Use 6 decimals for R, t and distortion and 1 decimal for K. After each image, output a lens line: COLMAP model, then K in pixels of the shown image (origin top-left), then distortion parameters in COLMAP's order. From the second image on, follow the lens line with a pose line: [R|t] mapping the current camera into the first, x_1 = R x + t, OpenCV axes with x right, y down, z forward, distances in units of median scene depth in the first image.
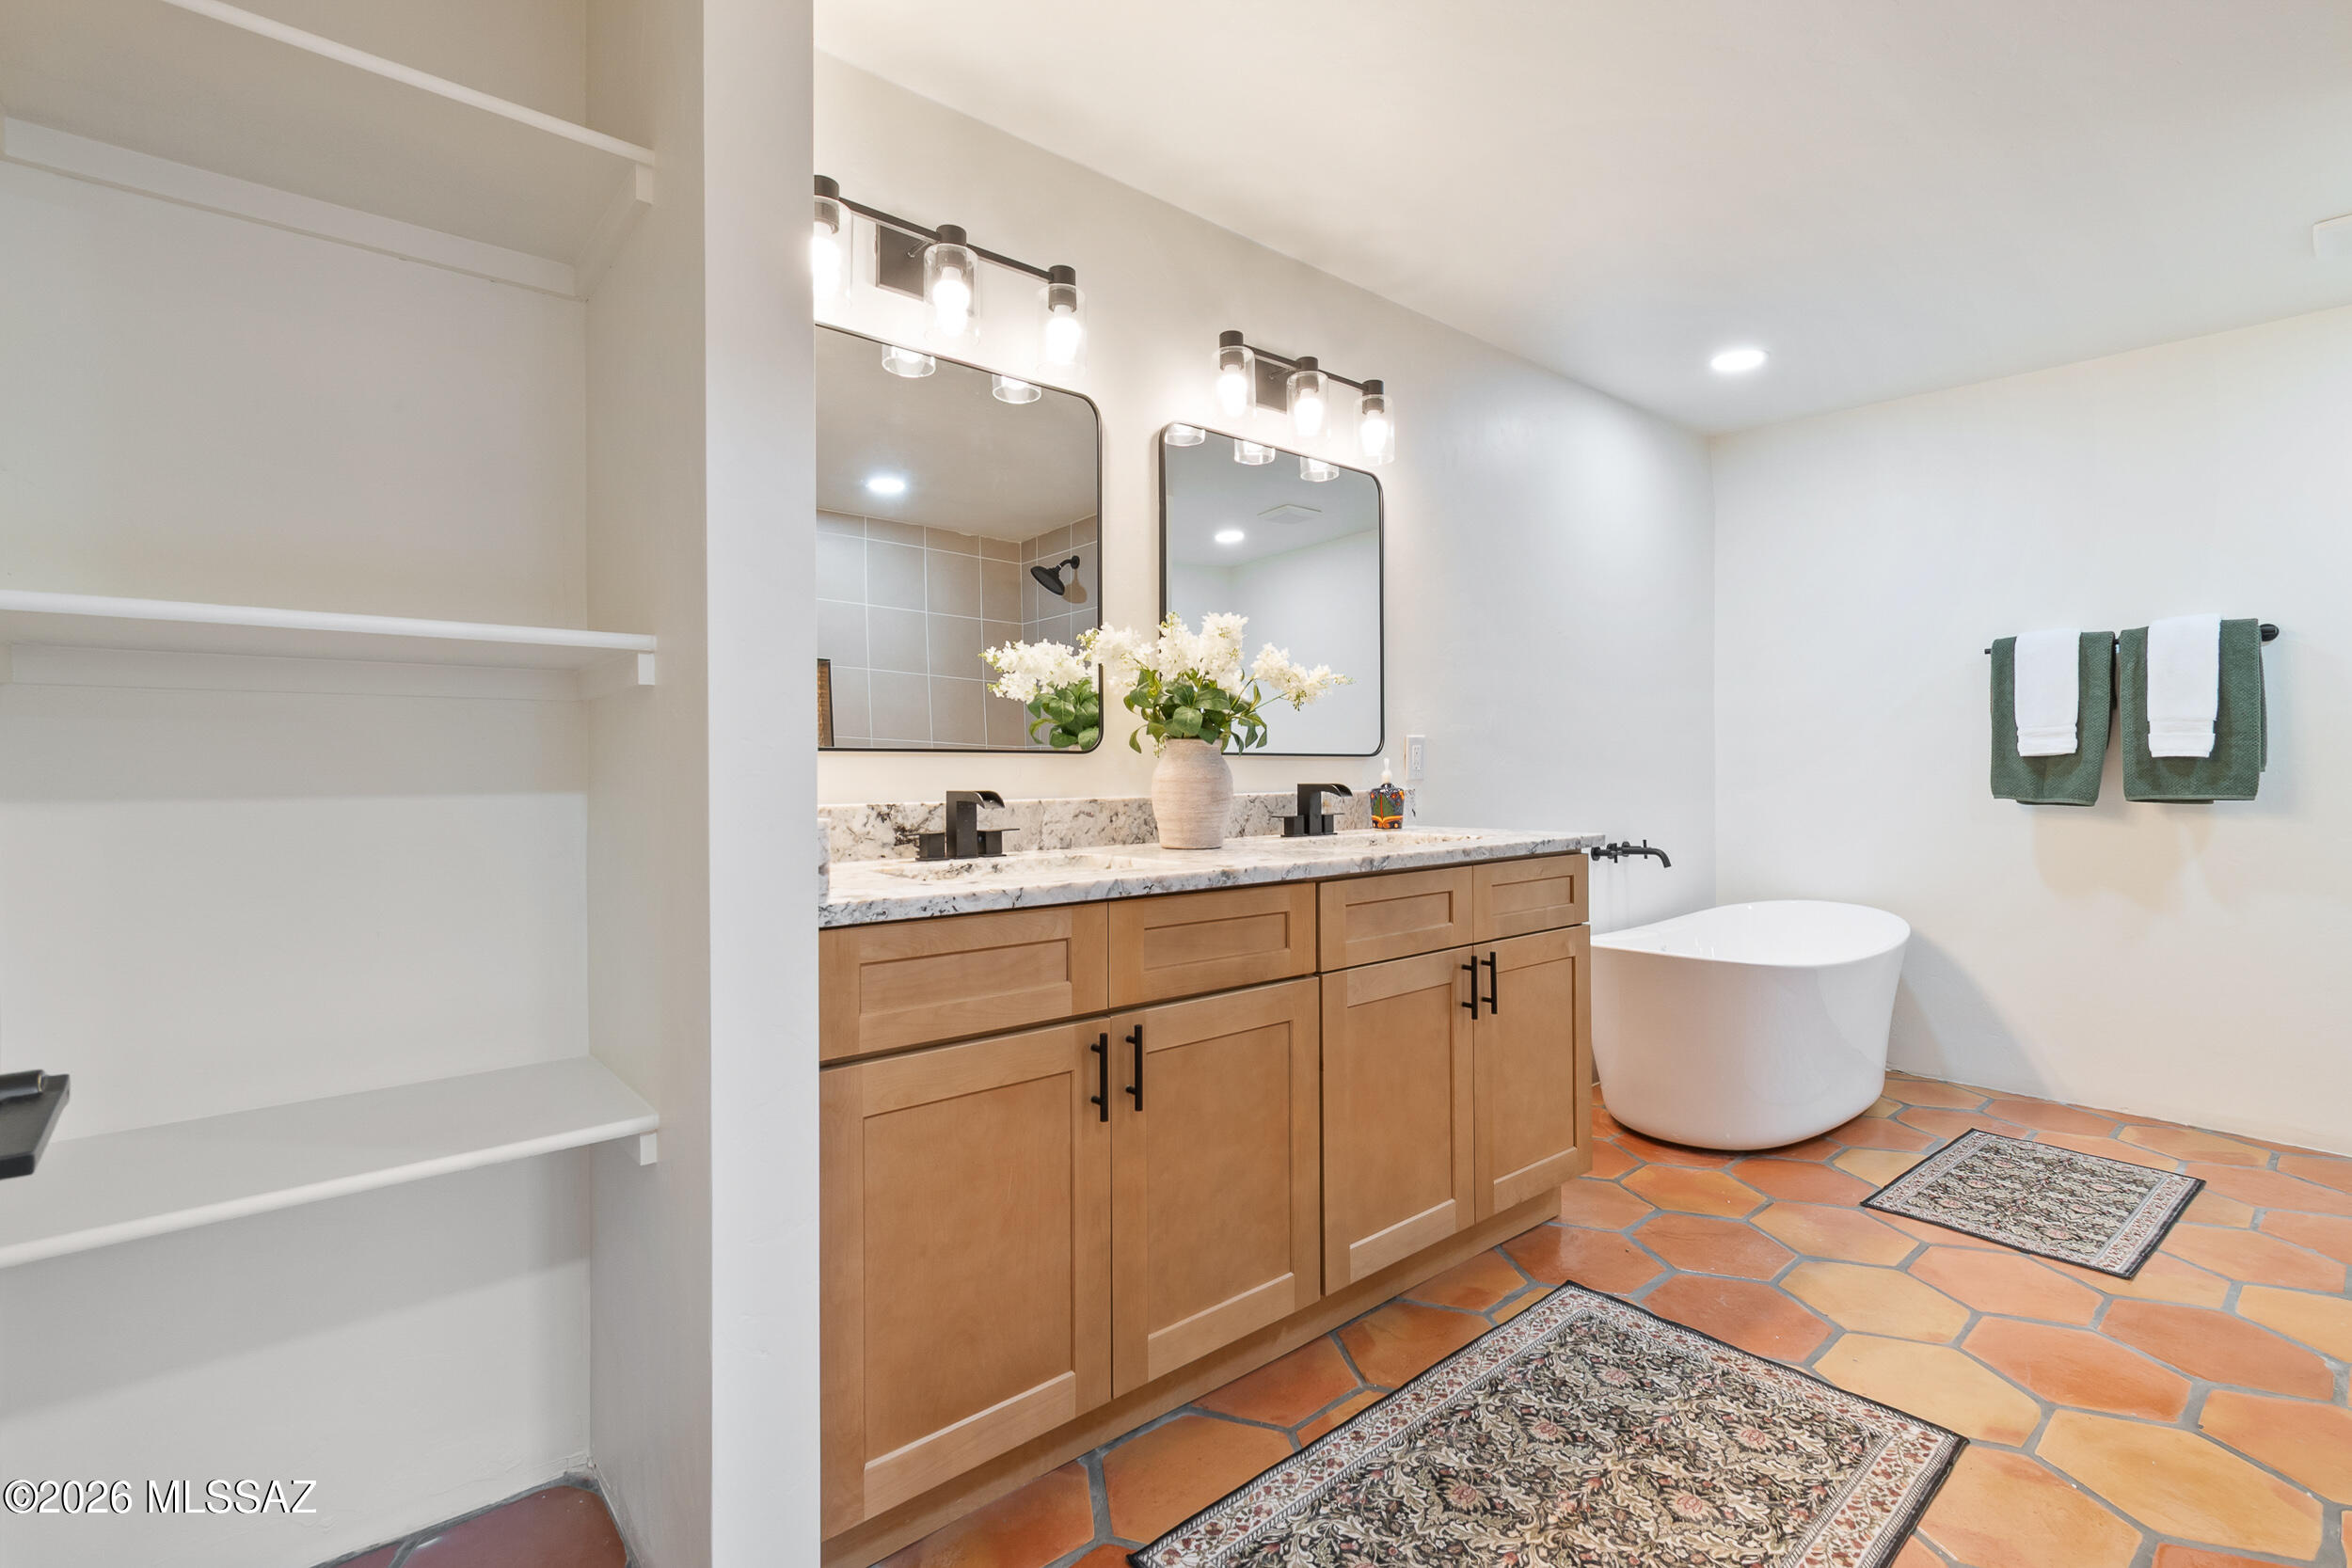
lens RADIAL K [[1077.9, 0, 1197.0], [0, 1077.9, 772.0], [0, 0, 1]] dist [-0.004840, -0.000619]
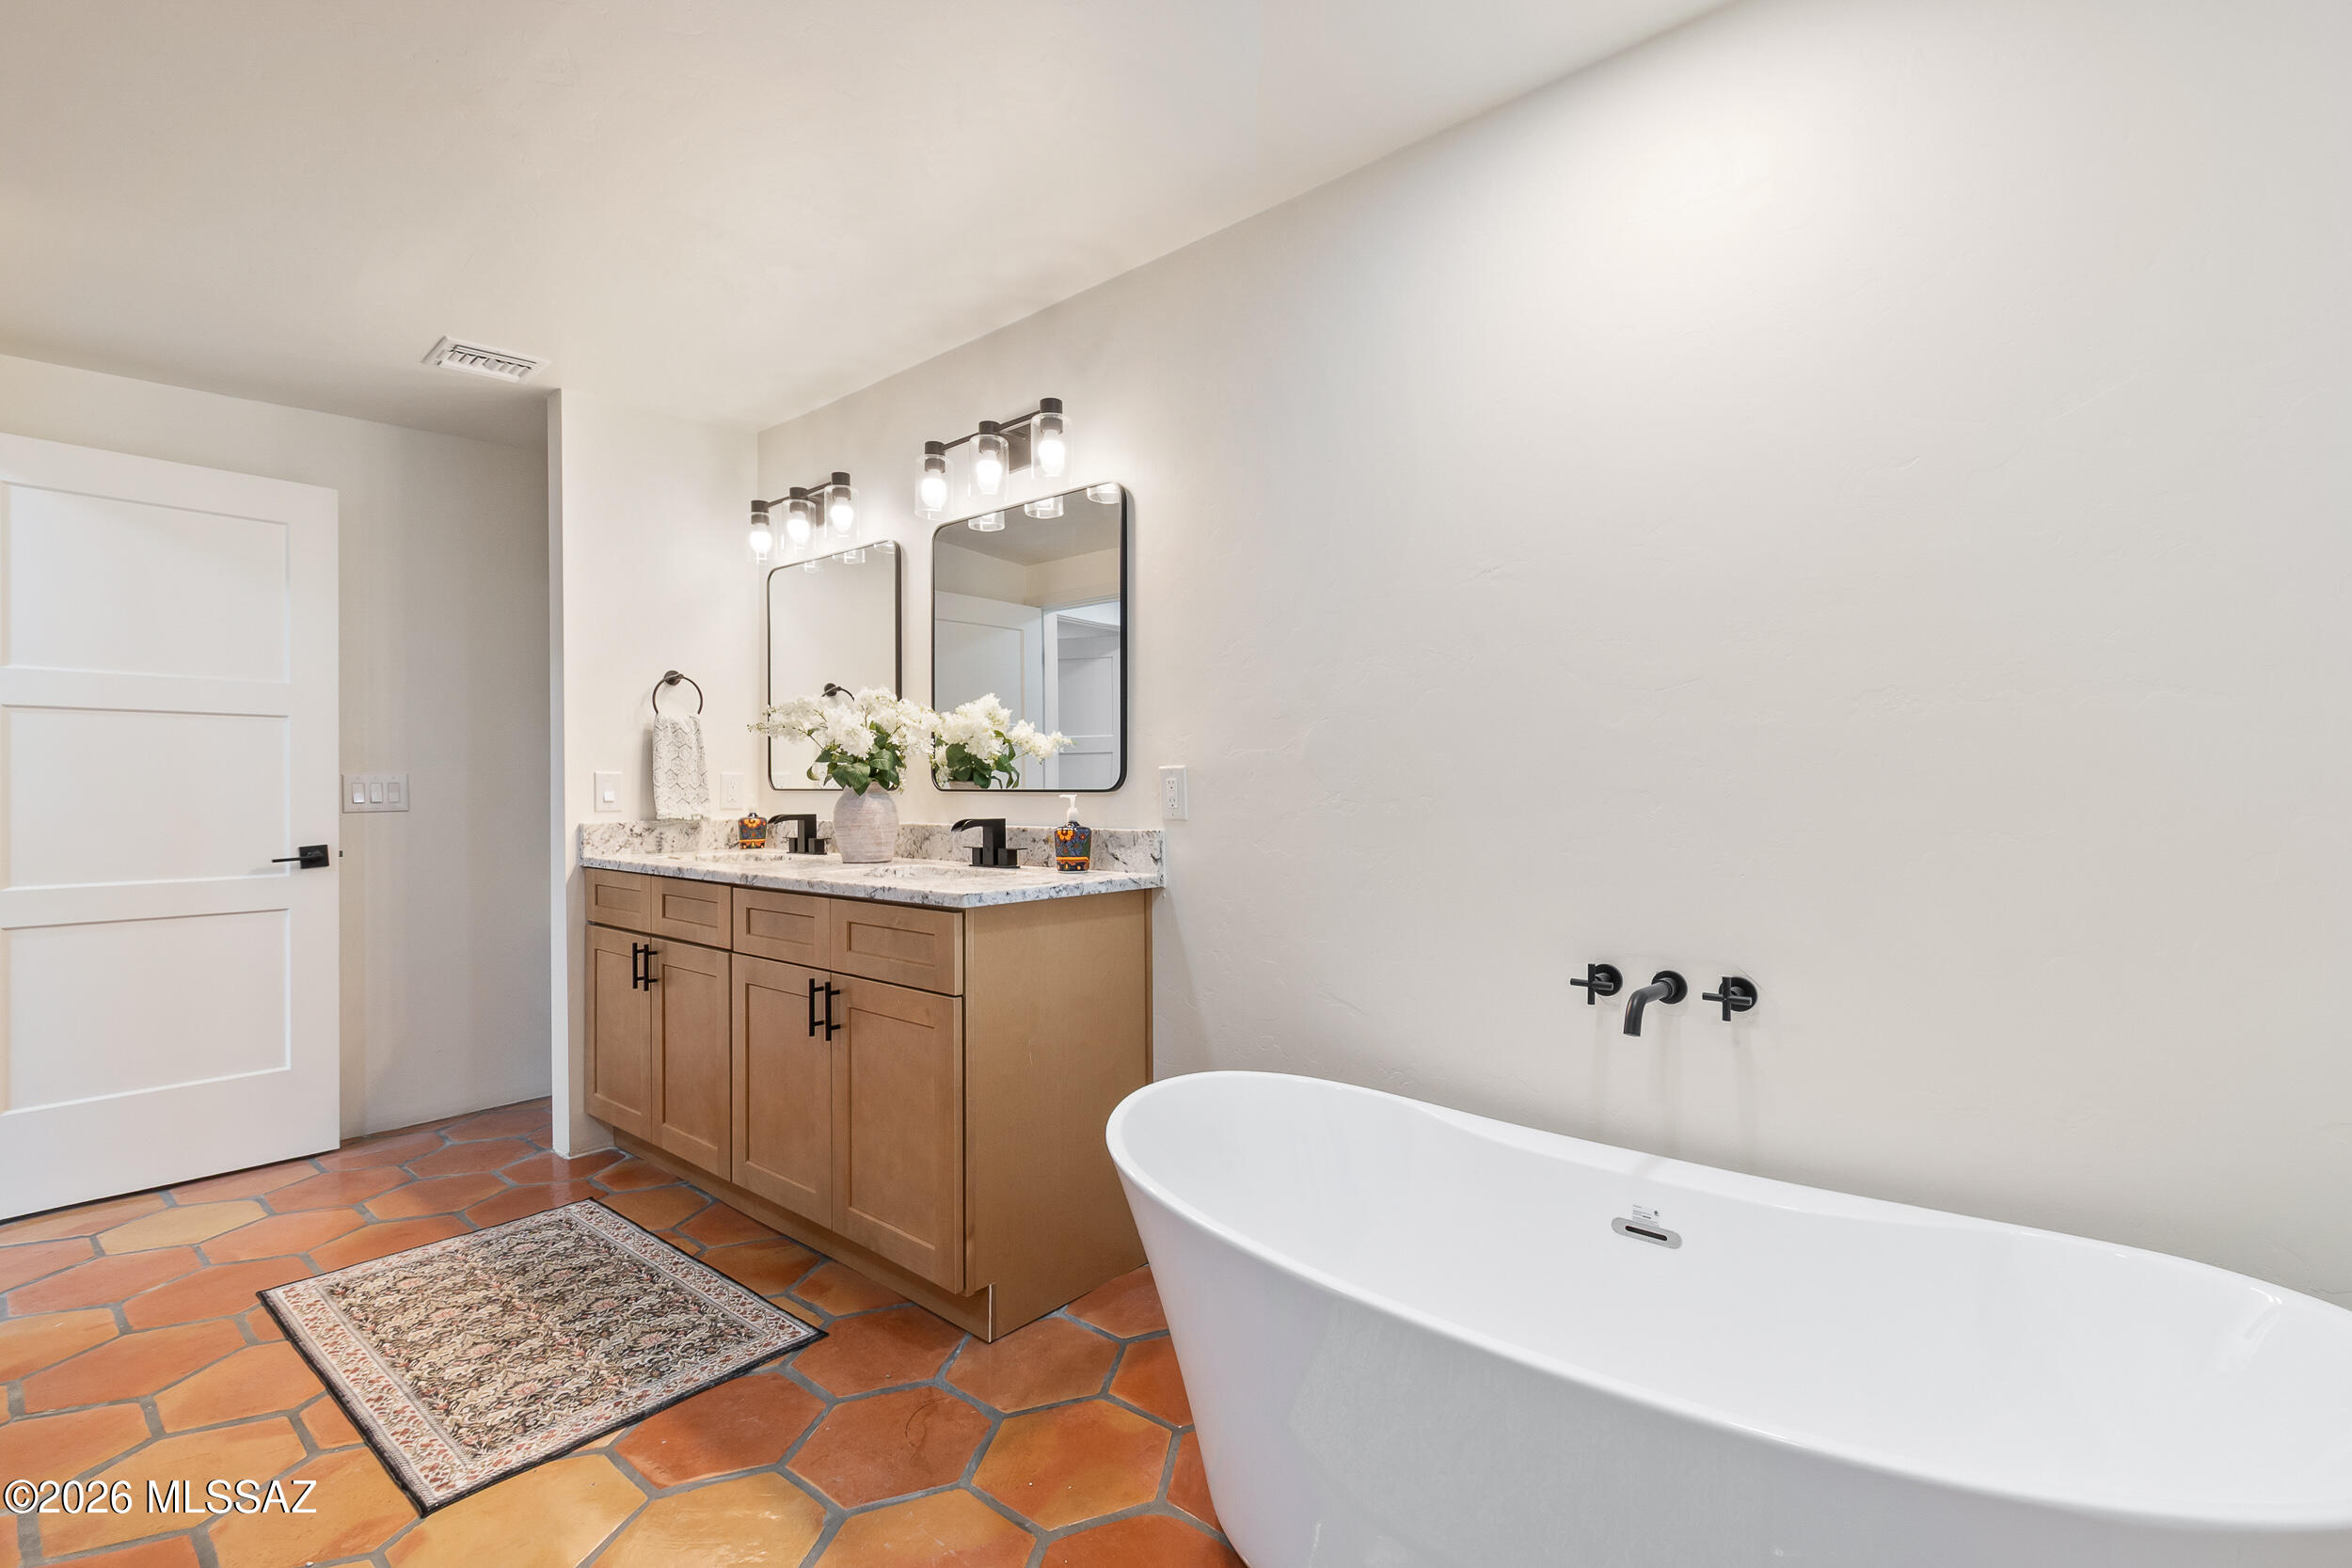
lens RADIAL K [[1077.9, 0, 1195.2], [0, 1077.9, 786.6], [0, 0, 1]] dist [-0.004840, -0.000619]
pose [[0.150967, 0.005350, -0.988524, 1.398068], [0.002466, 0.999980, 0.005789, -0.030992], [0.988536, -0.003312, 0.150950, 1.215985]]
